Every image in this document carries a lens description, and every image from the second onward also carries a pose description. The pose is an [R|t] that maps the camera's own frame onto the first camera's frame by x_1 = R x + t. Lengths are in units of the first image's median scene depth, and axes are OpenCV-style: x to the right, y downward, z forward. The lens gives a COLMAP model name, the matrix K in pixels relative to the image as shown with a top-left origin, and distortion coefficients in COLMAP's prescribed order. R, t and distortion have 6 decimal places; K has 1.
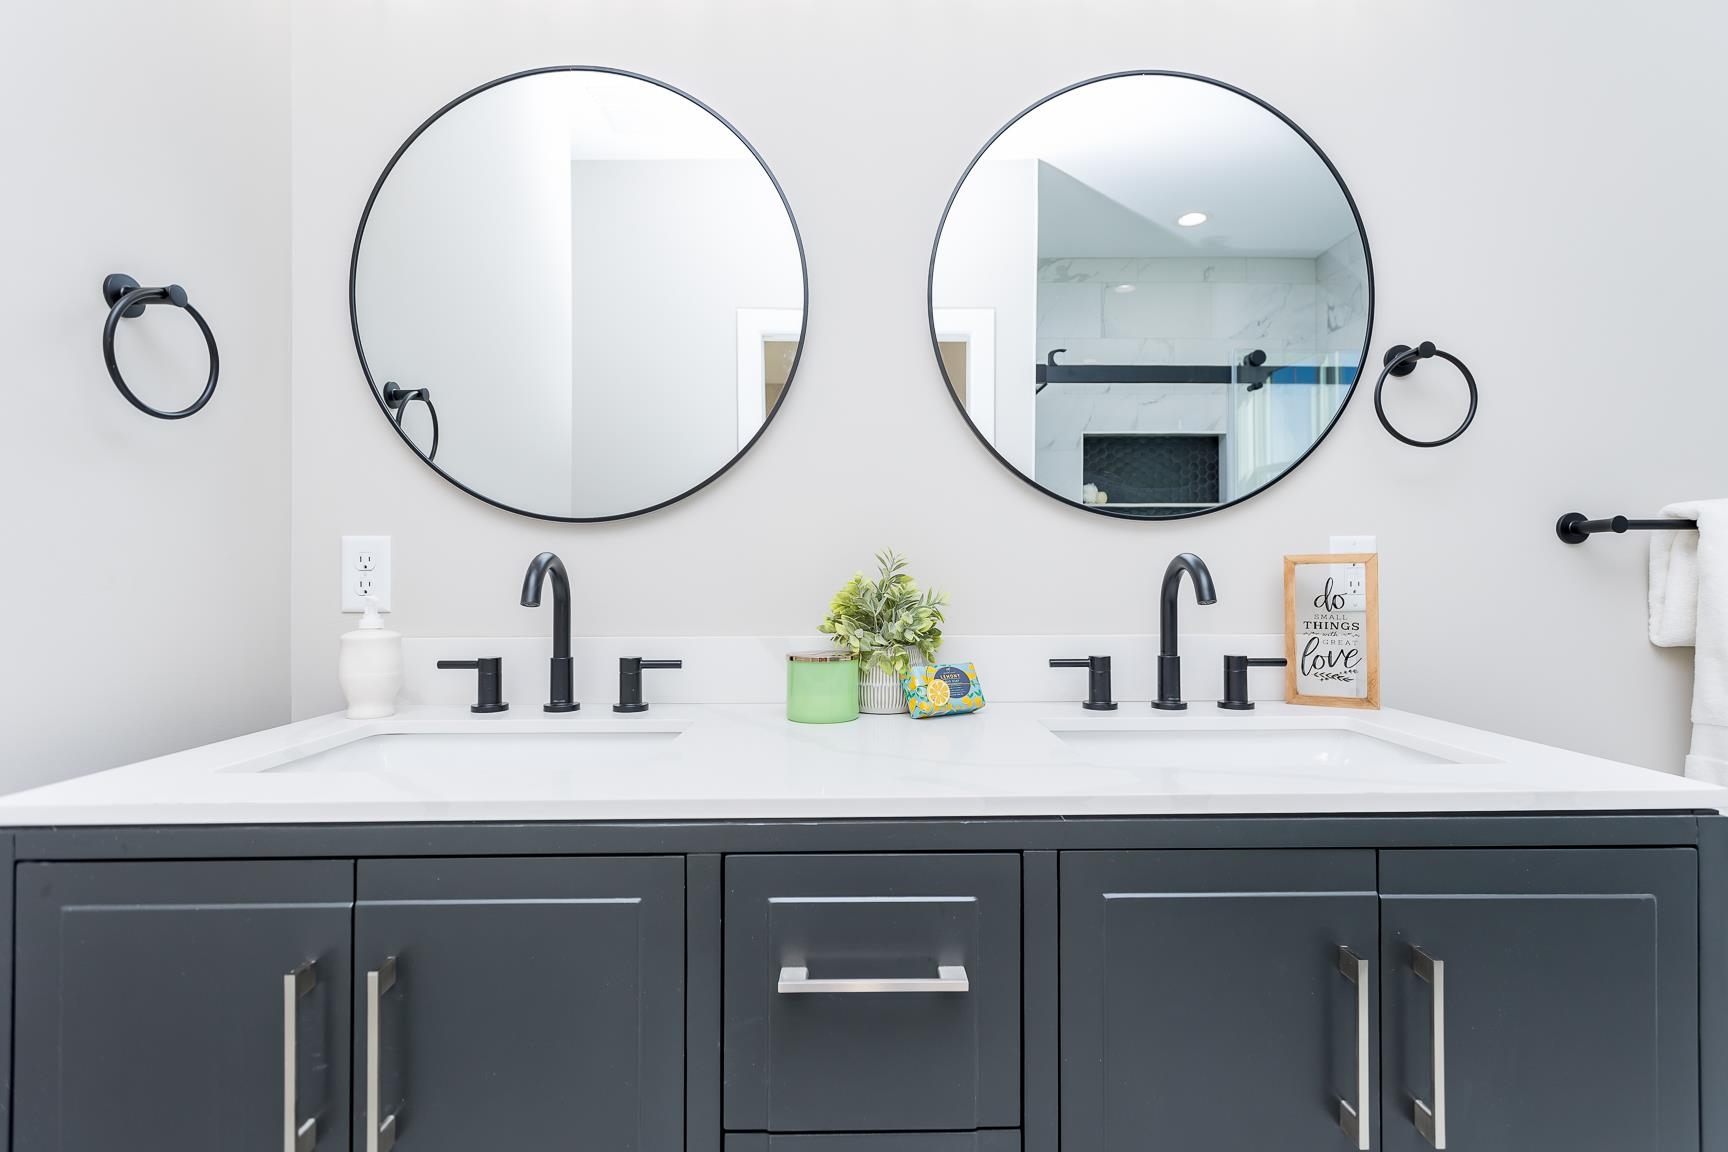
lens RADIAL K [[845.0, 0, 881.5], [0, 845.0, 570.0], [0, 0, 1]] dist [0.004784, 0.002752]
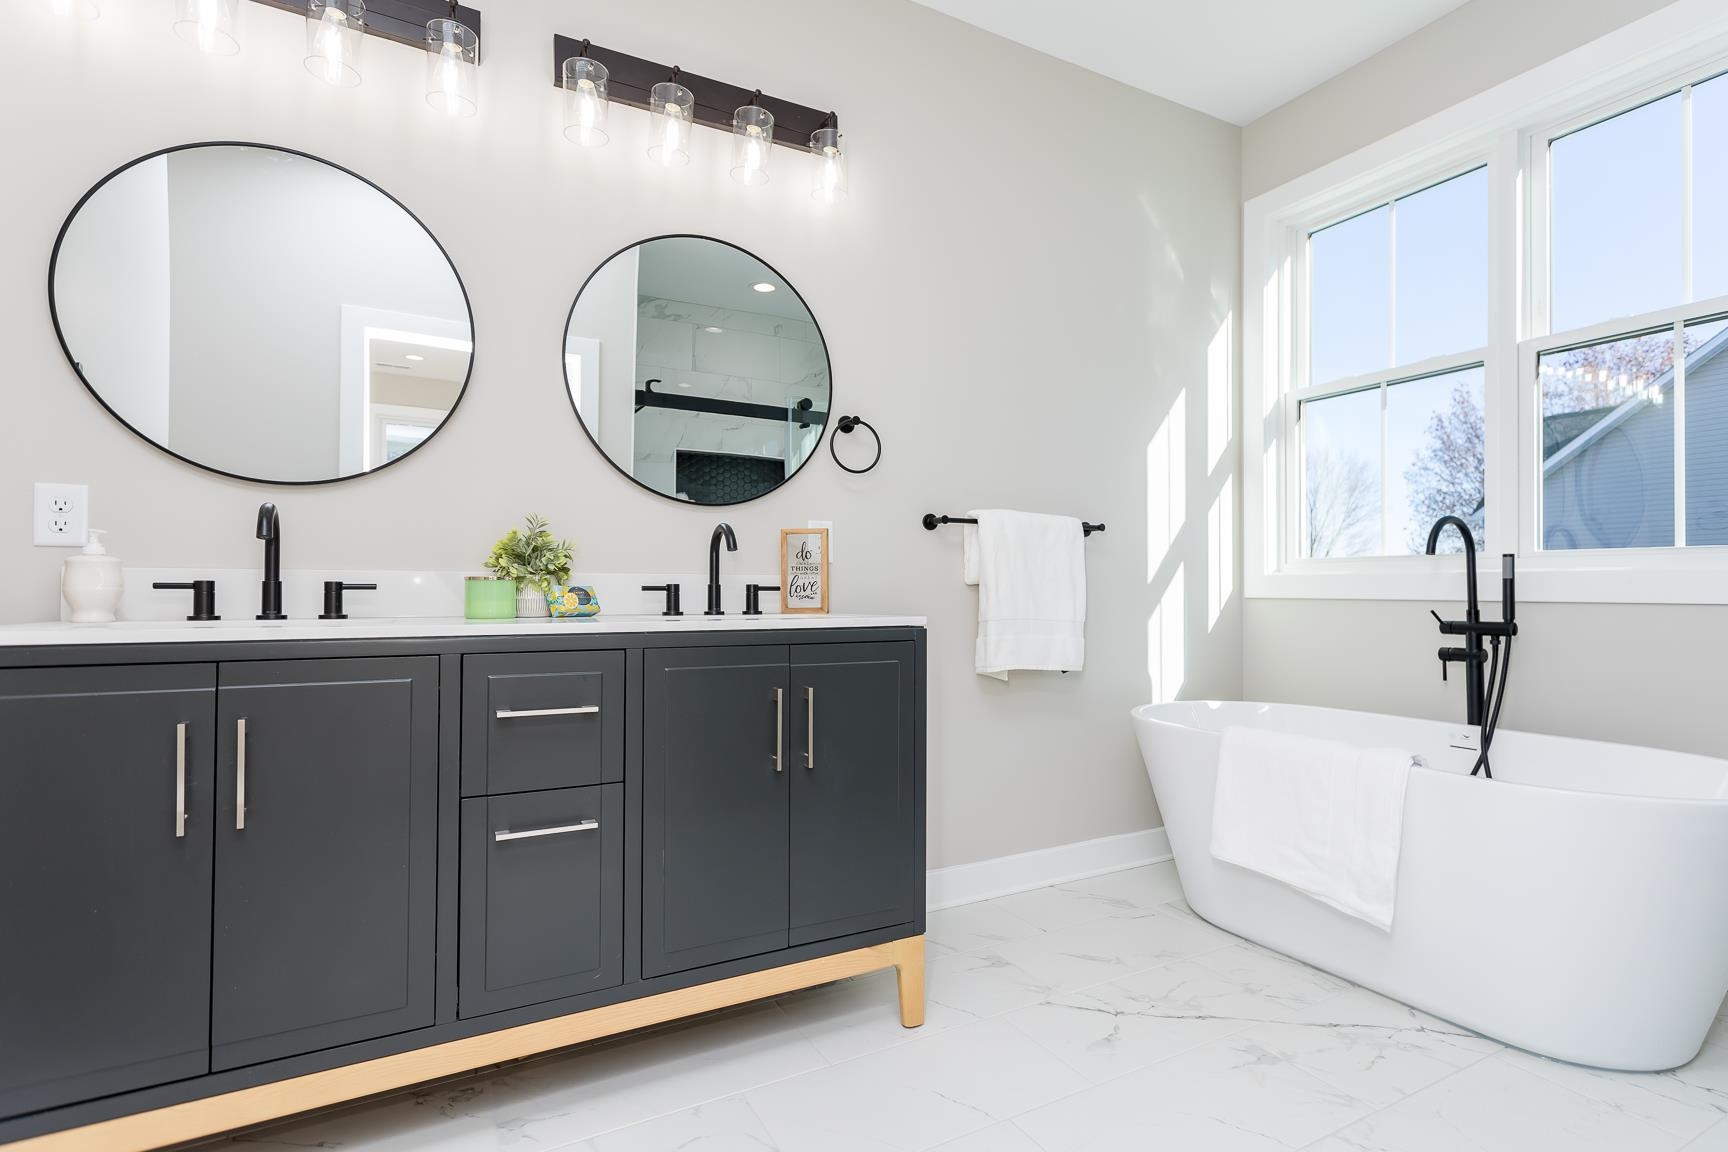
lens RADIAL K [[845.0, 0, 925.9], [0, 845.0, 572.0], [0, 0, 1]] dist [0.004784, 0.002752]
pose [[0.871088, 0.012457, 0.490968, -0.124784], [-0.004114, 0.999828, -0.018070, 0.104624], [-0.491109, 0.013721, 0.870990, -0.689112]]
